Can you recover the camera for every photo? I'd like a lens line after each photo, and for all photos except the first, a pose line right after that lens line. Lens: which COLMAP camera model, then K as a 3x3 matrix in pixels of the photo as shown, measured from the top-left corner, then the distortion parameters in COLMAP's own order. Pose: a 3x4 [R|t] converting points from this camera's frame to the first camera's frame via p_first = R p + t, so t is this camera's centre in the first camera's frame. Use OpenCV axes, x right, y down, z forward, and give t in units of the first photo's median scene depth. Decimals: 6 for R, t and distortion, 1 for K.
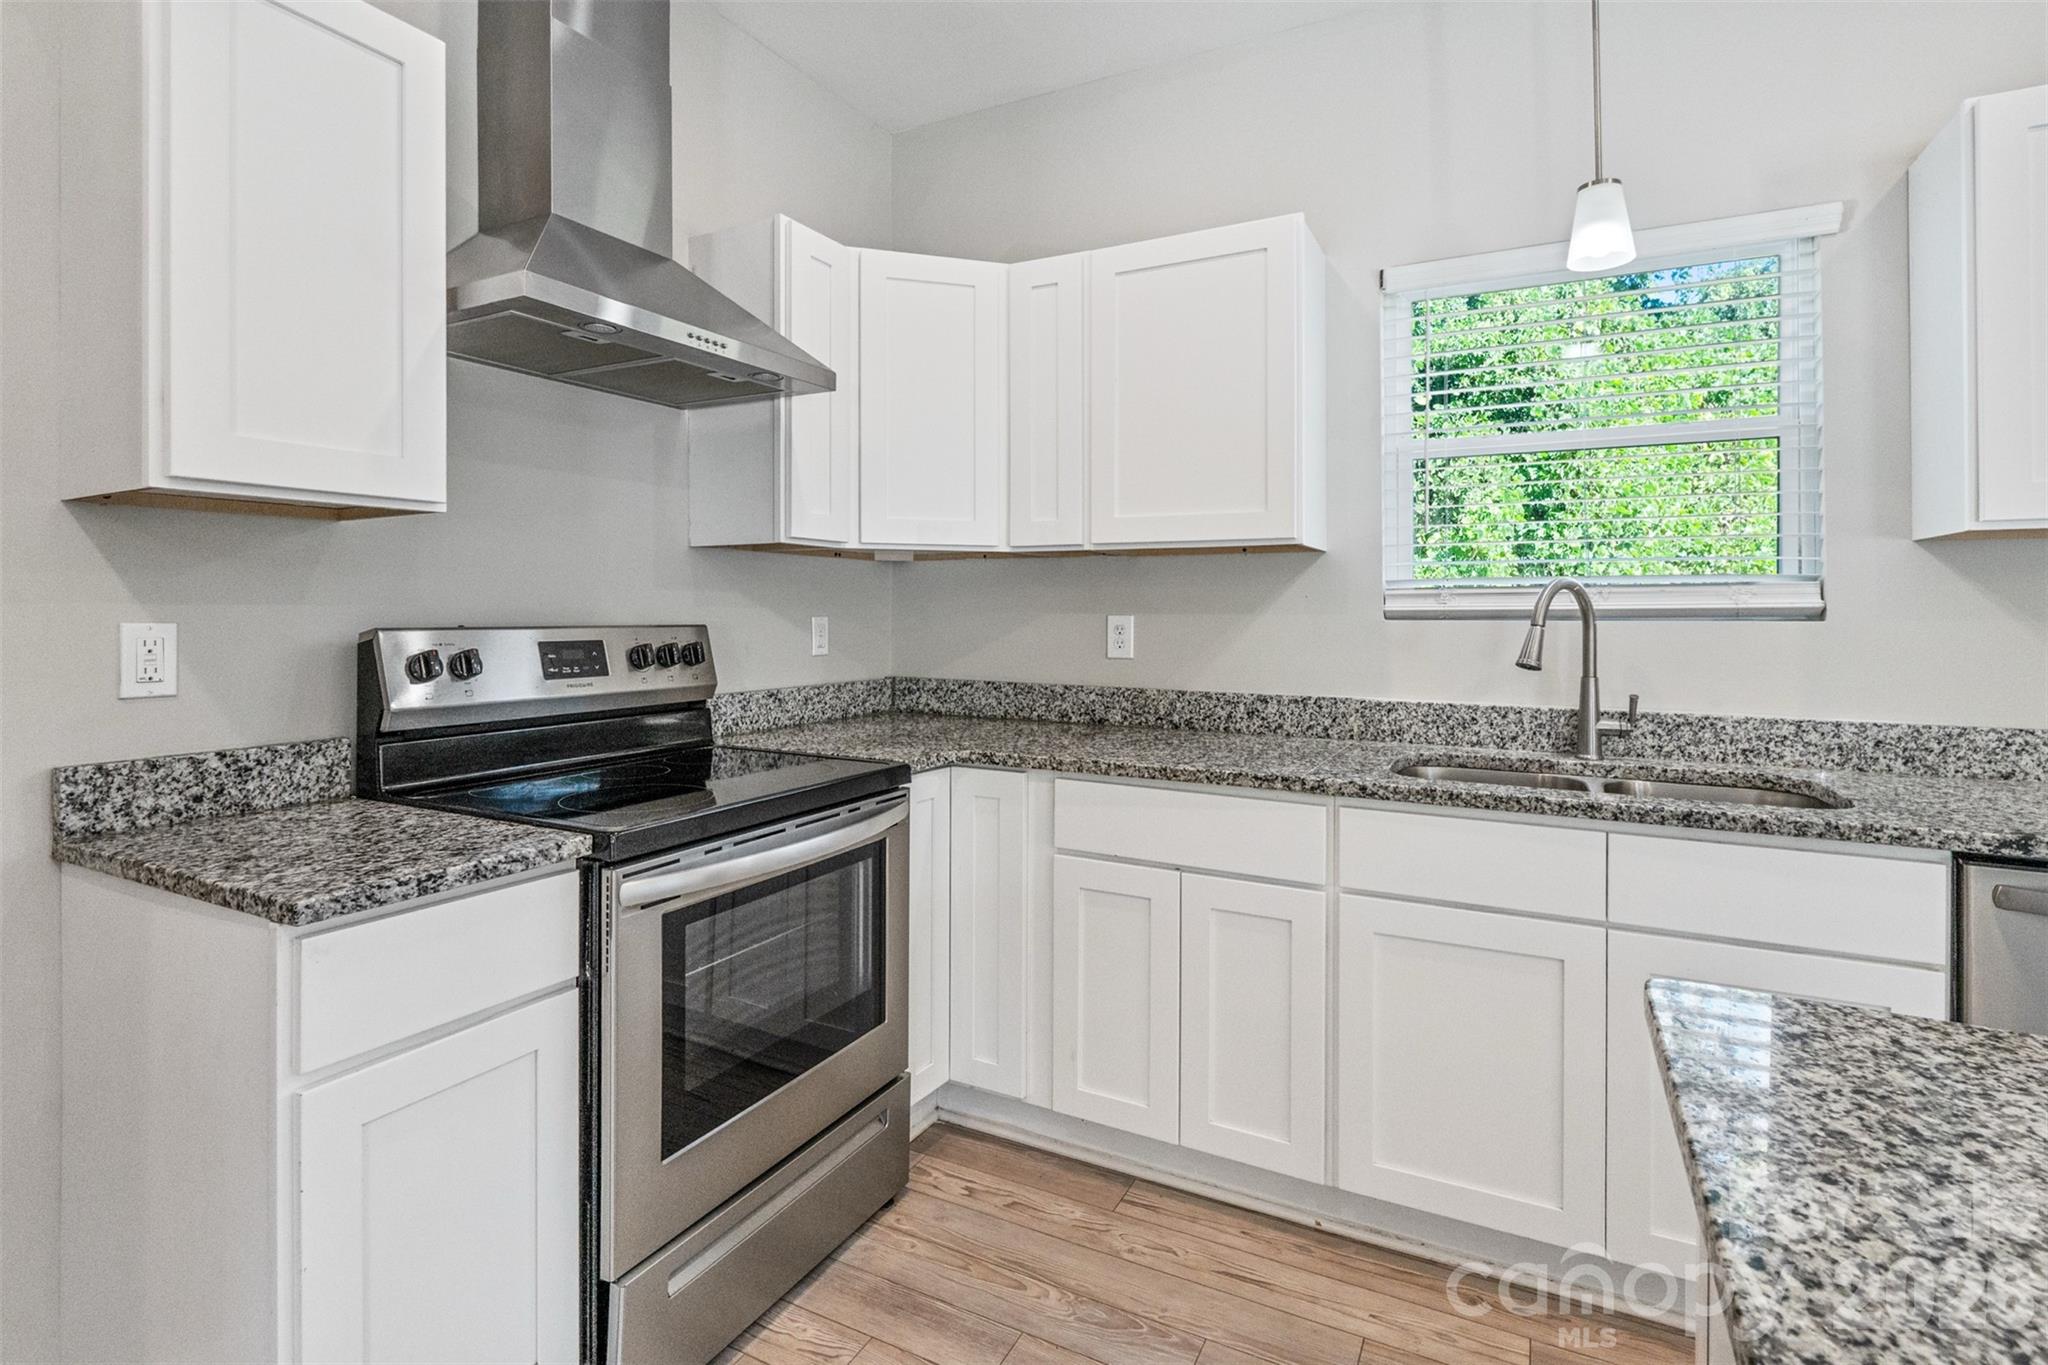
lens RADIAL K [[984.2, 0, 1036.1], [0, 984.2, 606.6], [0, 0, 1]] dist [-0.001960, -0.000217]
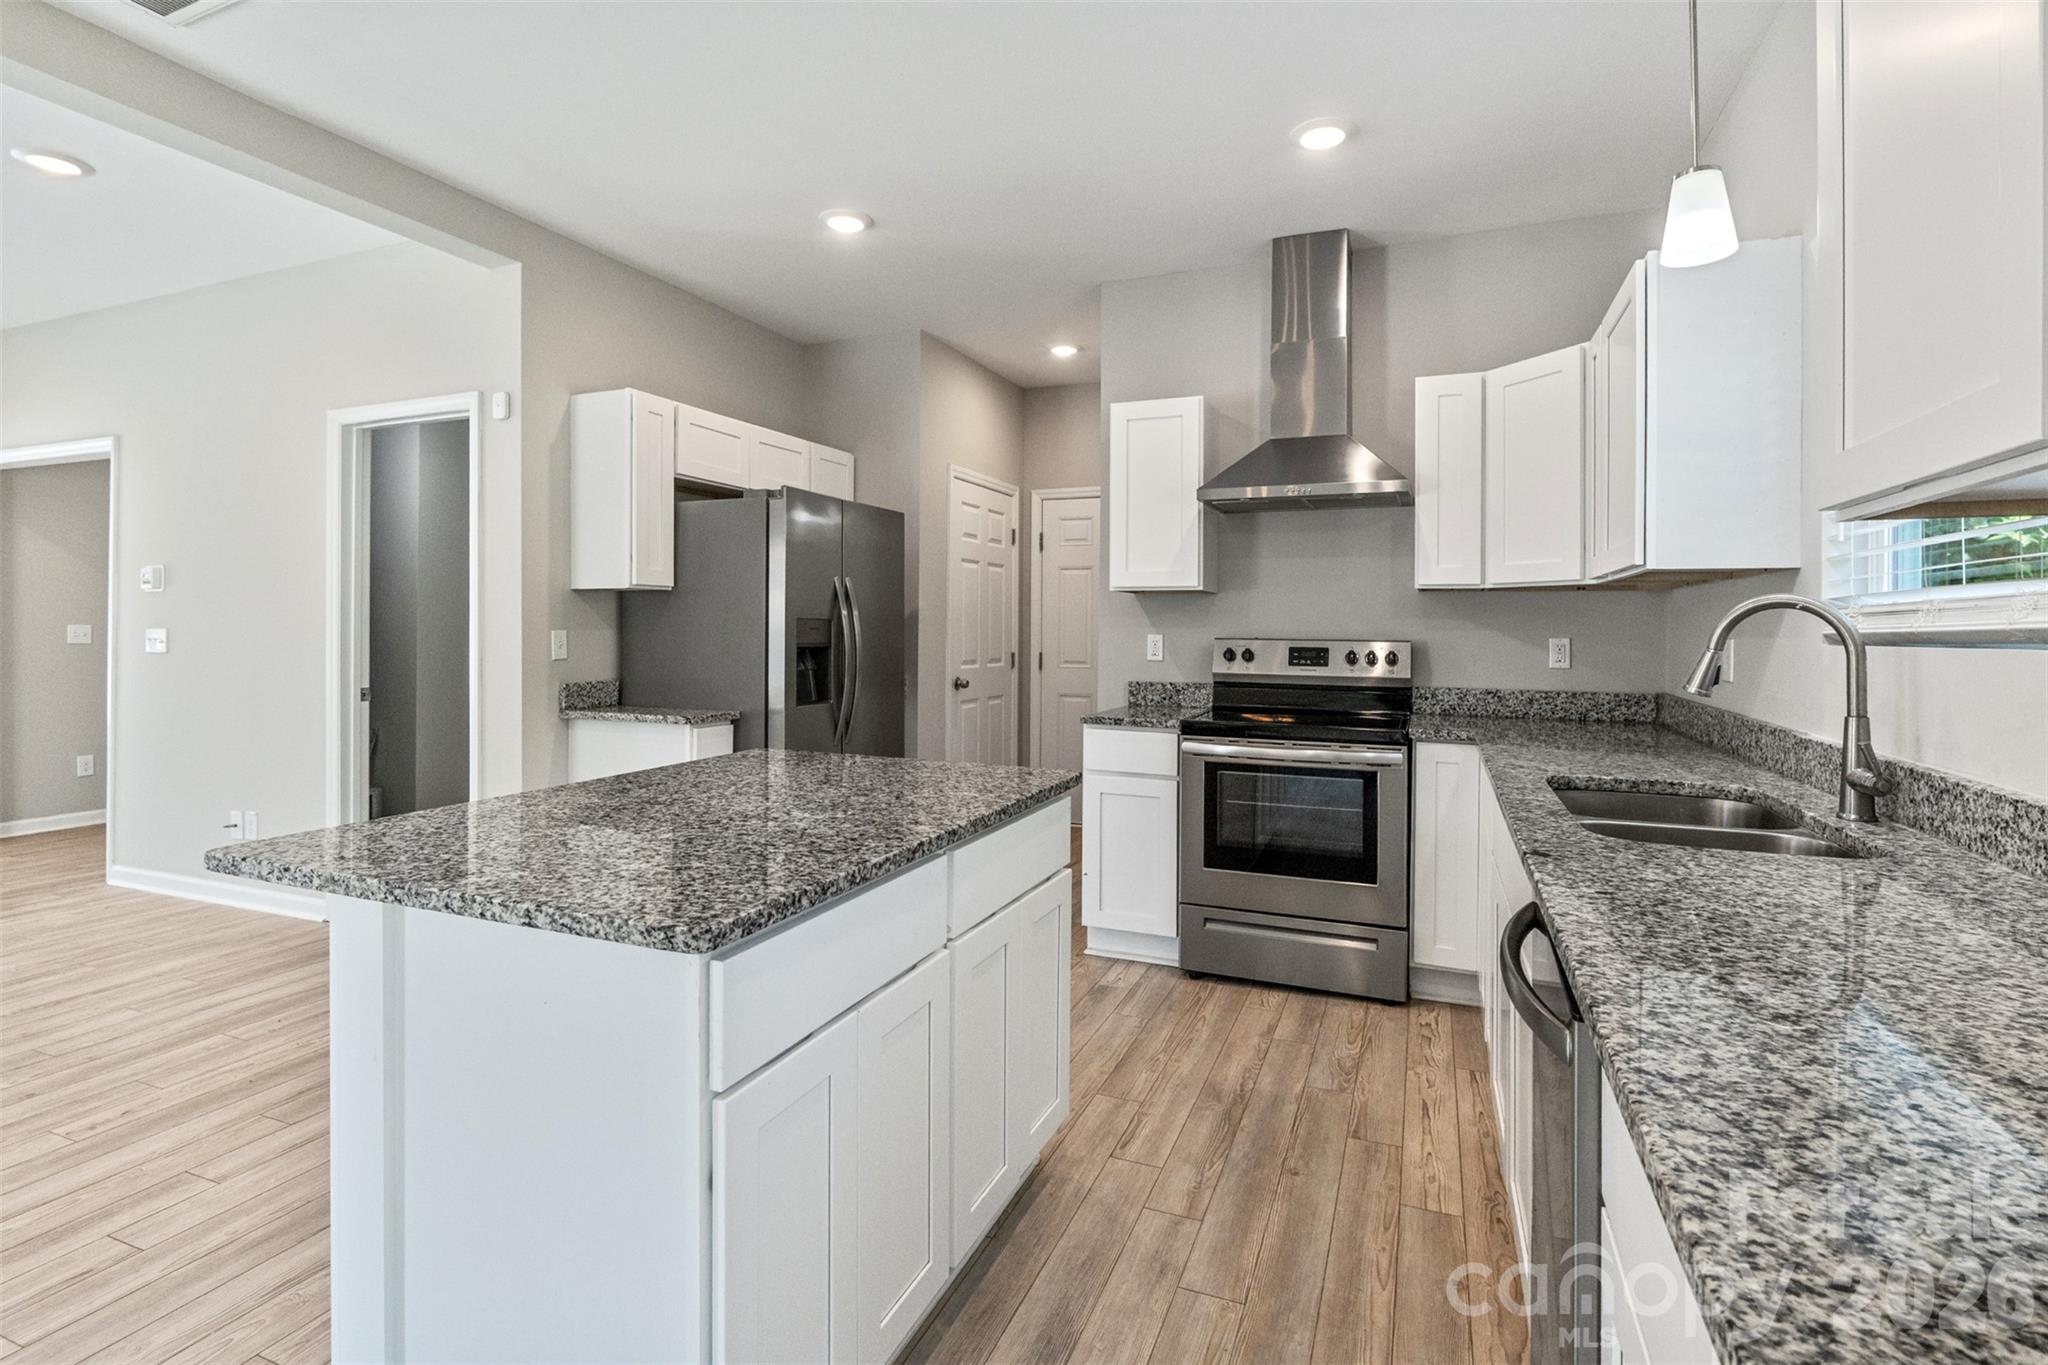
lens RADIAL K [[988.3, 0, 1025.3], [0, 988.3, 628.5], [0, 0, 1]] dist [-0.002791, -0.000095]
pose [[0.087313, -0.001448, -0.996180, 1.305825], [-0.003863, 0.999991, -0.001792, 0.003849], [0.996173, 0.004005, 0.087306, 0.257626]]
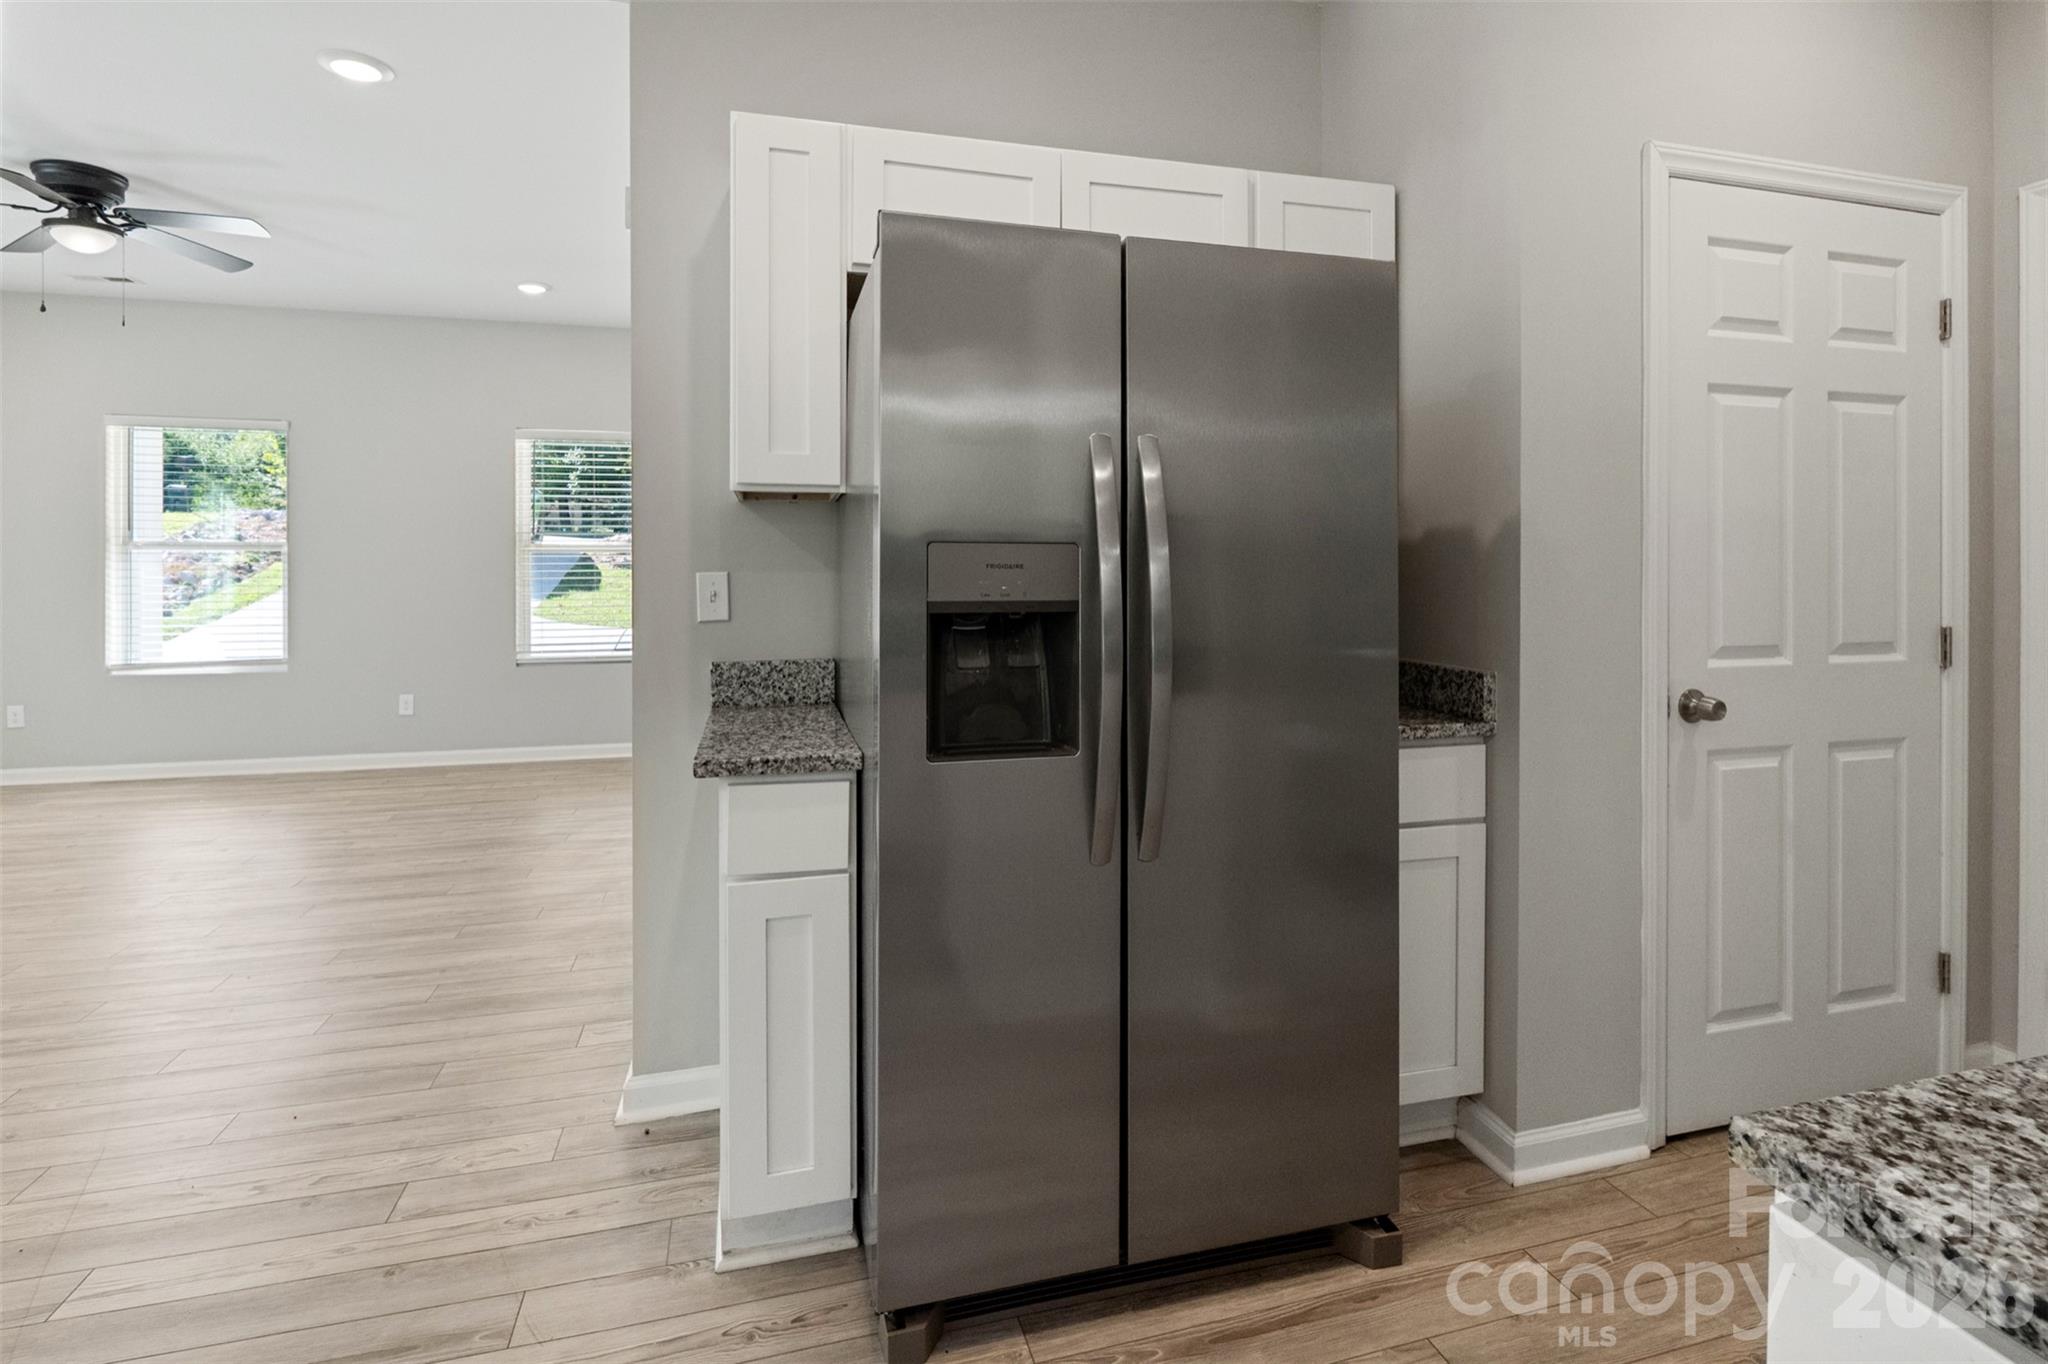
lens RADIAL K [[983.8, 0, 1027.6], [0, 983.8, 566.9], [0, 0, 1]] dist [0.001345, 0.000002]
pose [[-0.734047, -0.001586, -0.679097, -0.064485], [0.000405, 0.999996, -0.002773, 0.004999], [0.679099, -0.002310, -0.734043, 0.575938]]
